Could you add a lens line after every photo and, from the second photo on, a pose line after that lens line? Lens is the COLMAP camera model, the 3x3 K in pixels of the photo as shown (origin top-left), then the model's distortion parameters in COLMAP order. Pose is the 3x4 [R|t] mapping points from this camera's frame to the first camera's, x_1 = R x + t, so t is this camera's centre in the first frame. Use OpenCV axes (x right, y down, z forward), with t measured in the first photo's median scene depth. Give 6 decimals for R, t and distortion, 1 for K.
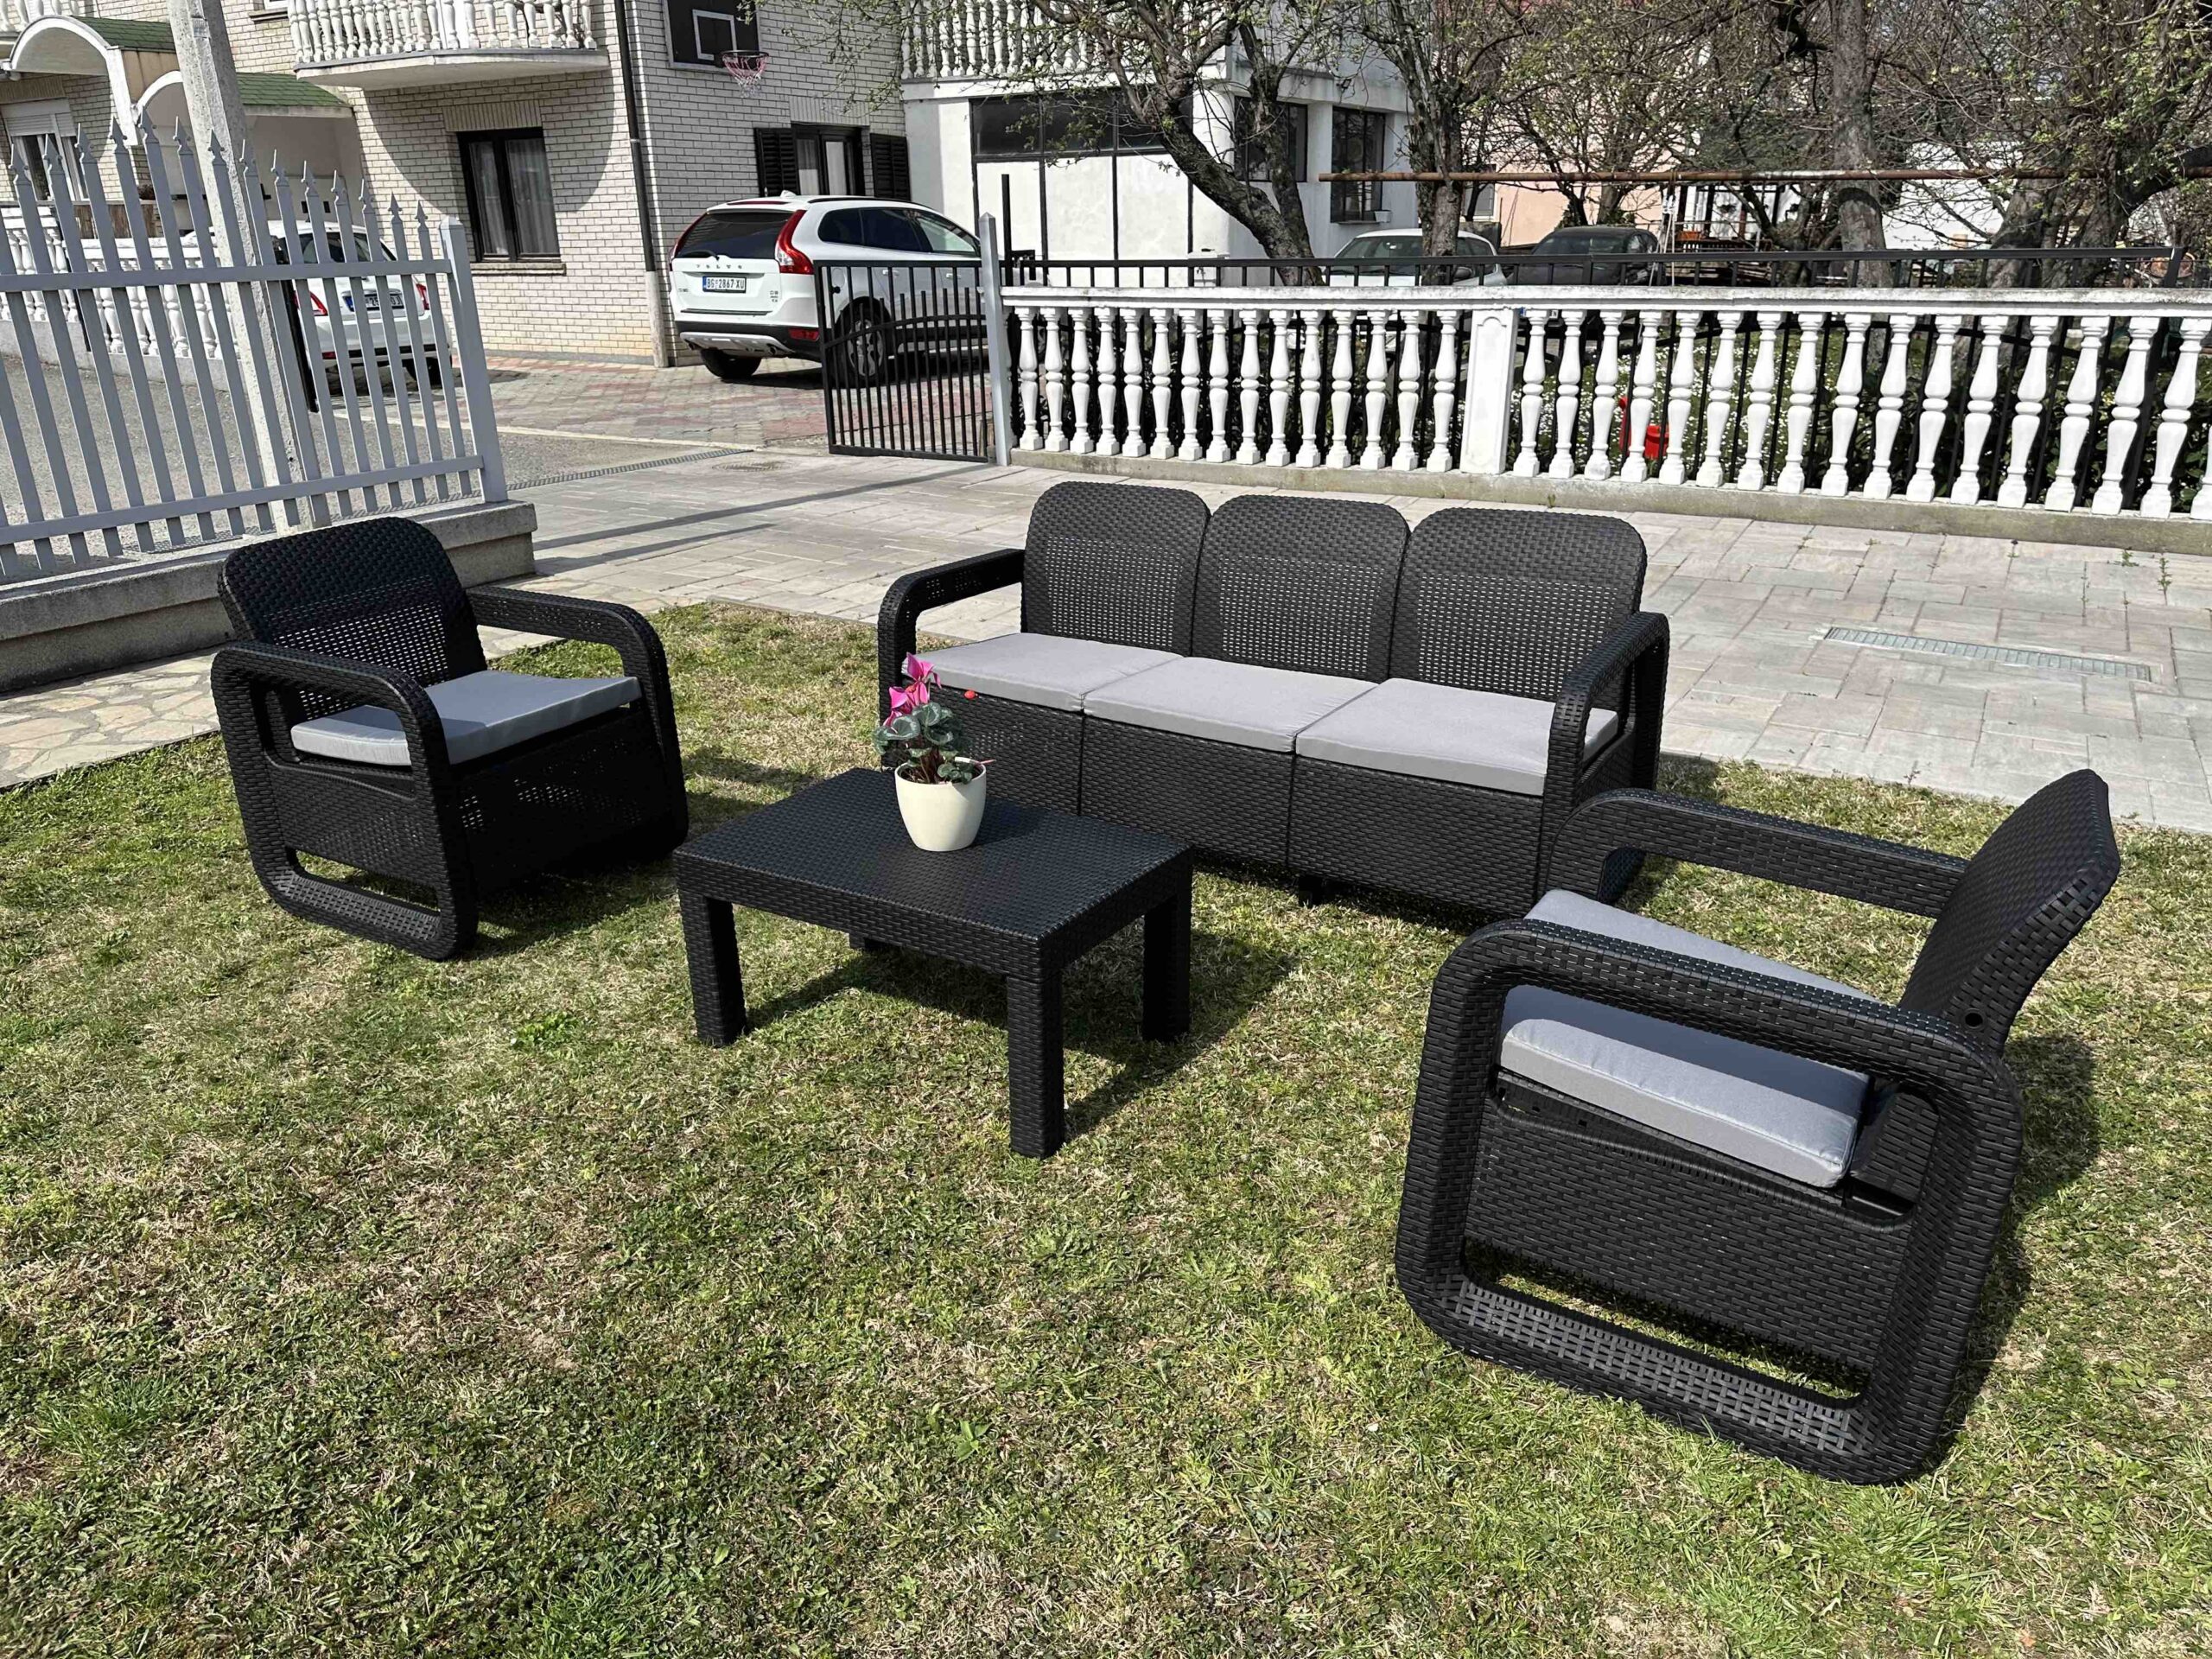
lens RADIAL K [[1559.0, 0, 1128.2], [0, 1559.0, 827.8], [0, 0, 1]] dist [0.031634, -0.043747]
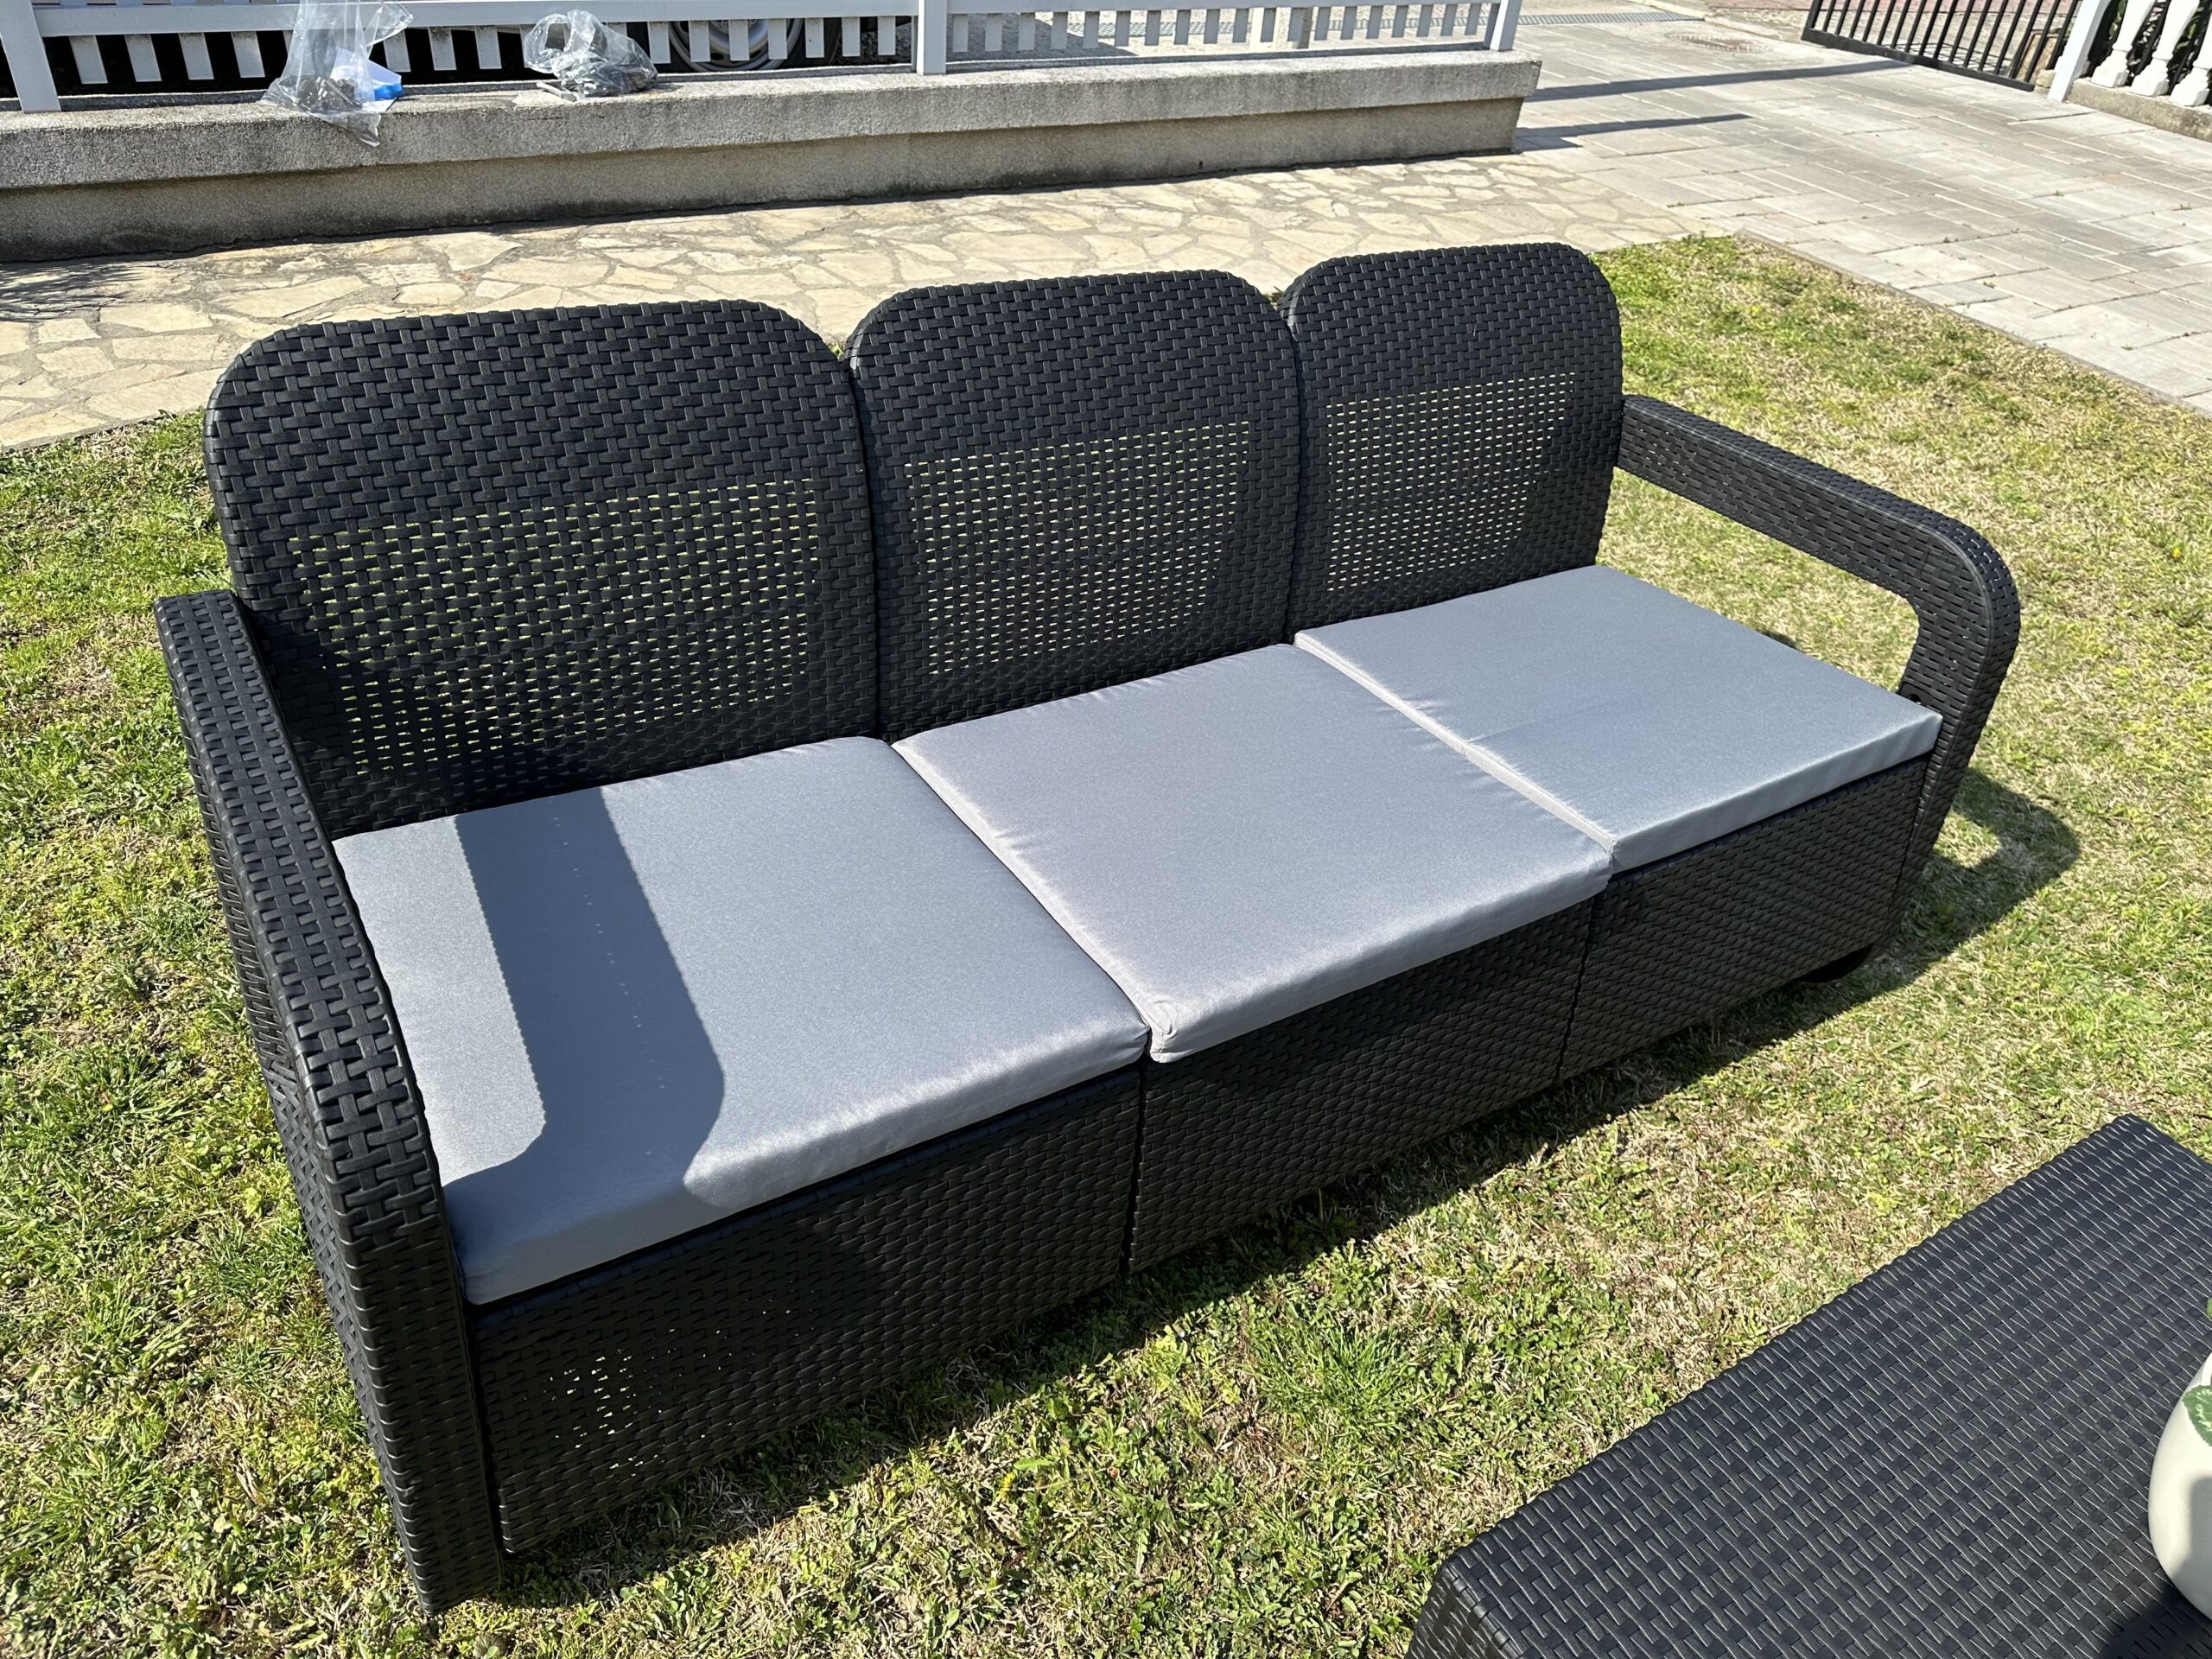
lens RADIAL K [[1559.0, 0, 1079.7], [0, 1559.0, 822.2], [0, 0, 1]] dist [0.031634, -0.043747]
pose [[0.882149, 0.341167, -0.324683, -0.138383], [-0.250192, 0.923536, 0.290664, -0.013066], [0.399021, -0.175175, 0.900053, 0.076486]]
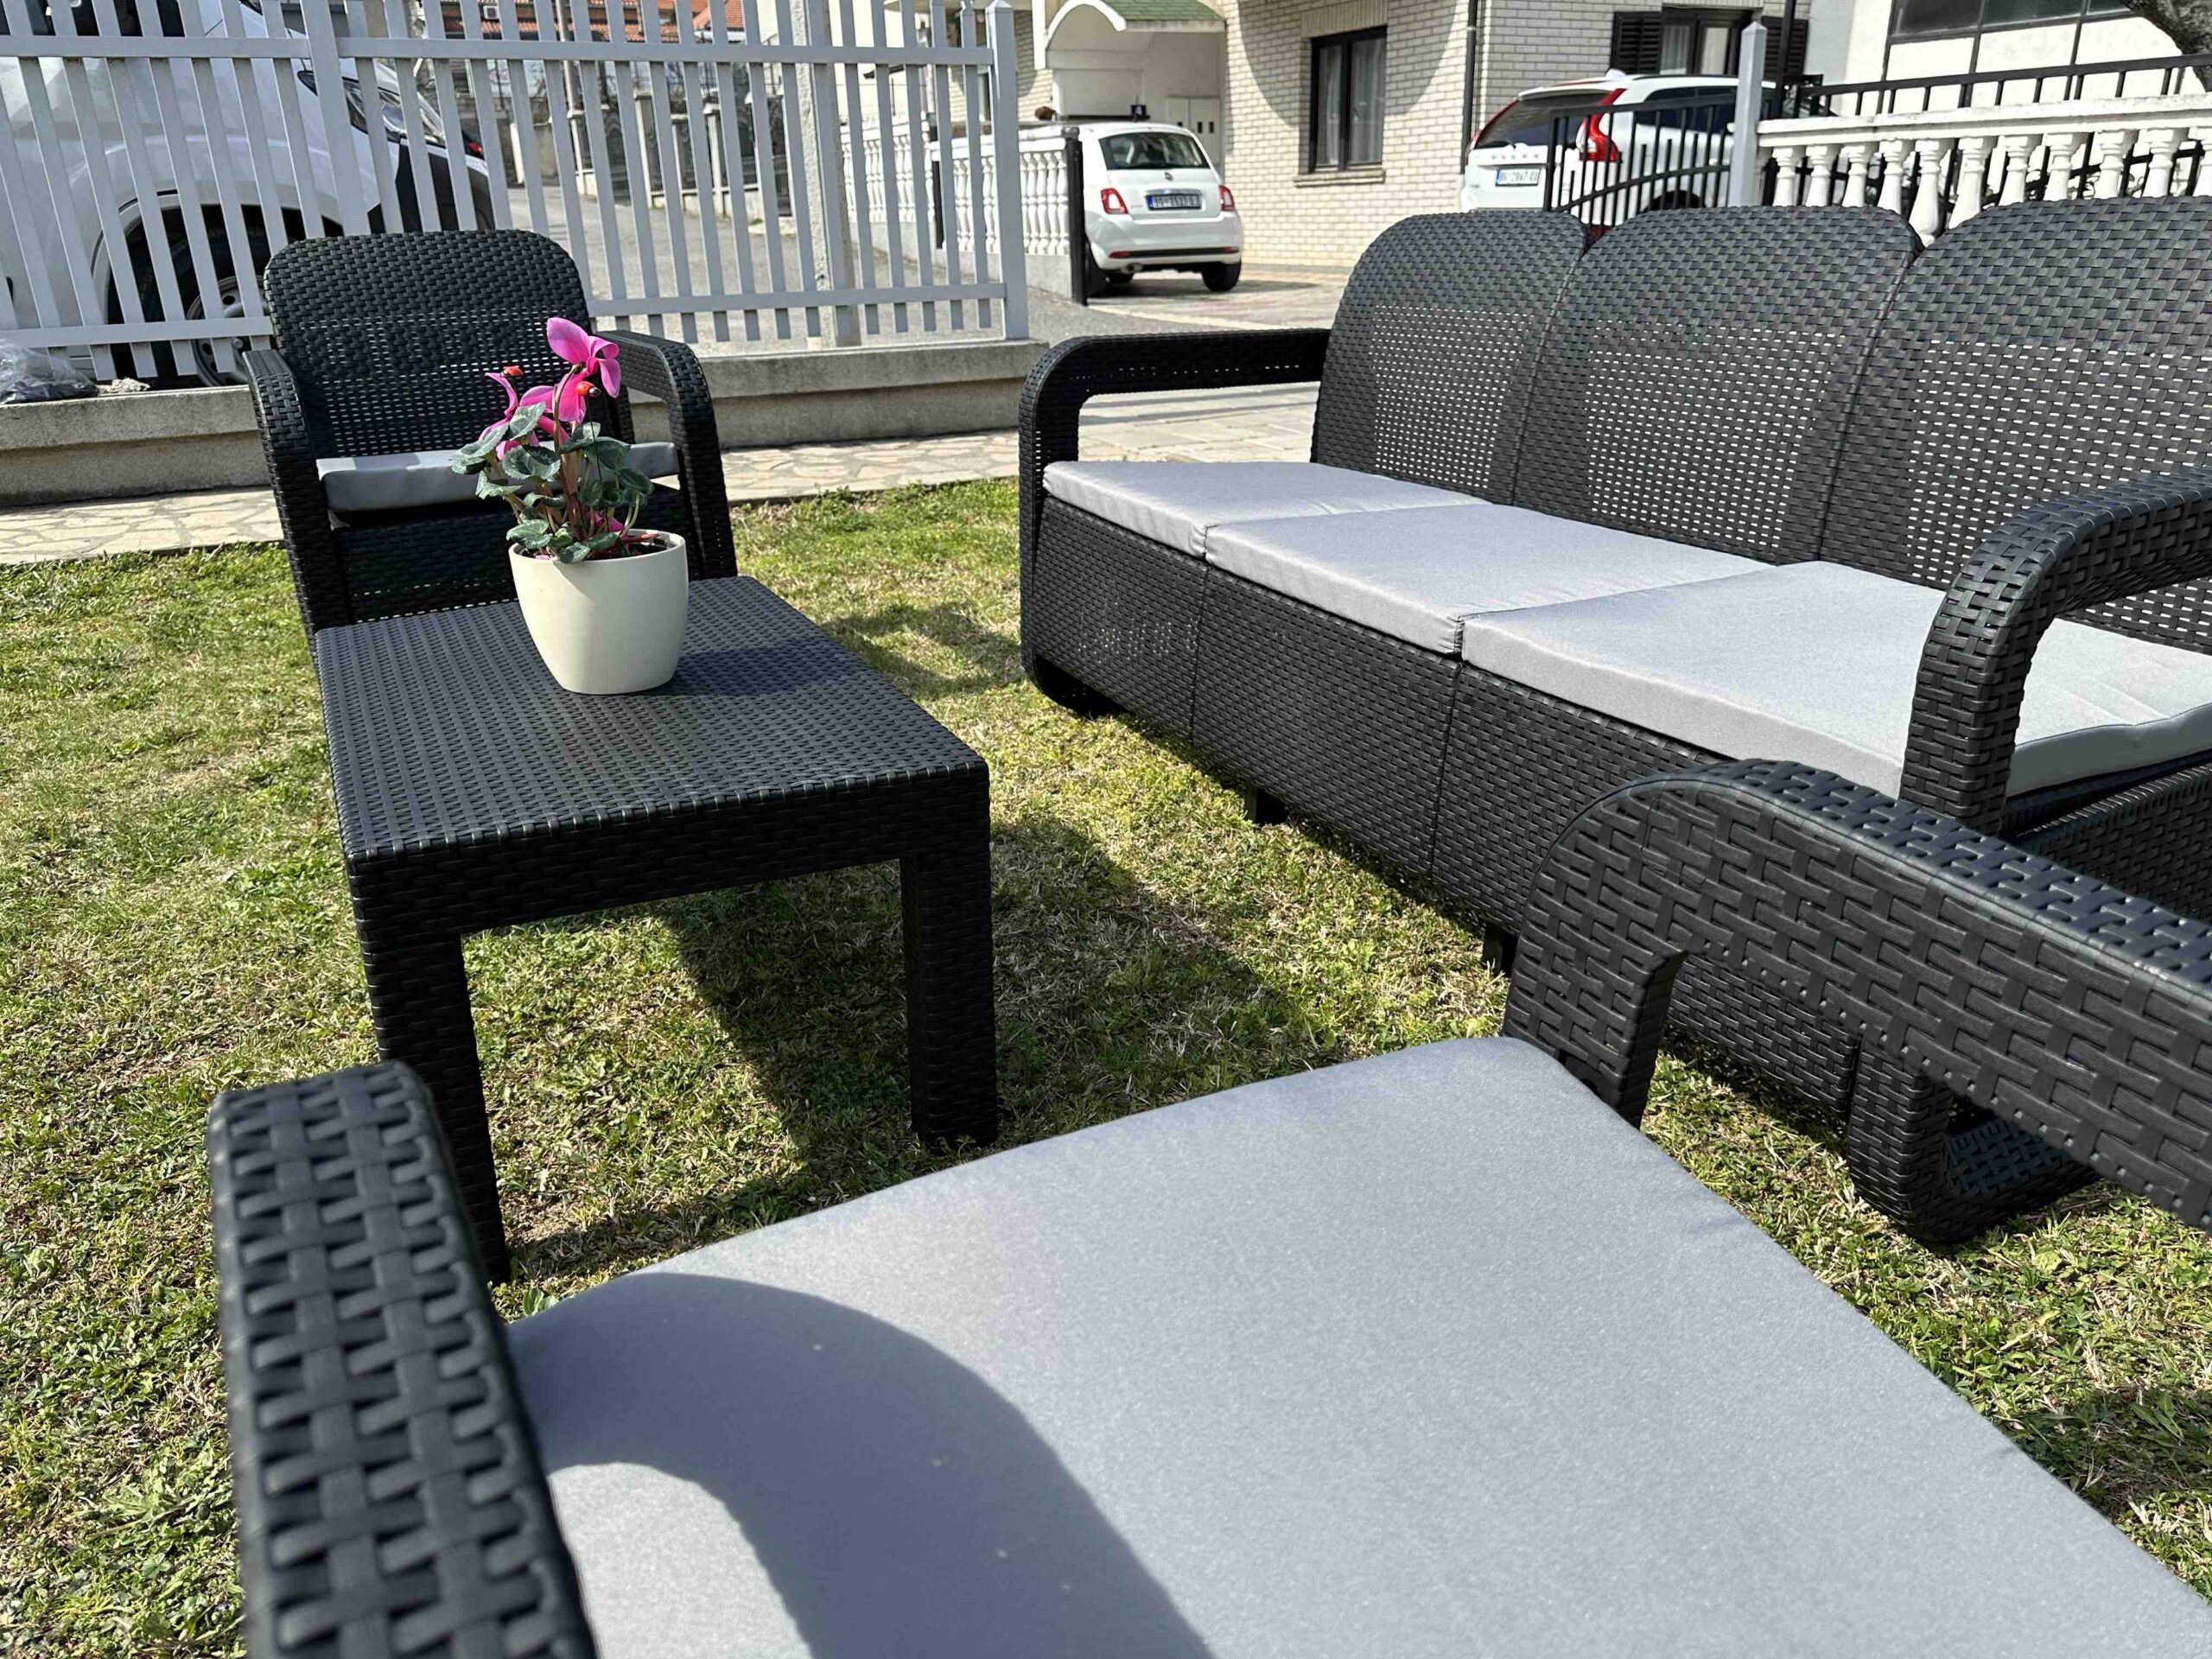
lens RADIAL K [[1559.0, 0, 1109.4], [0, 1559.0, 848.5], [0, 0, 1]] dist [0.031634, -0.043747]
pose [[0.844211, 0.196829, -0.498563, 0.102449], [-0.181736, 0.980151, 0.079224, -0.002737], [0.504261, 0.023725, 0.863225, 0.194568]]
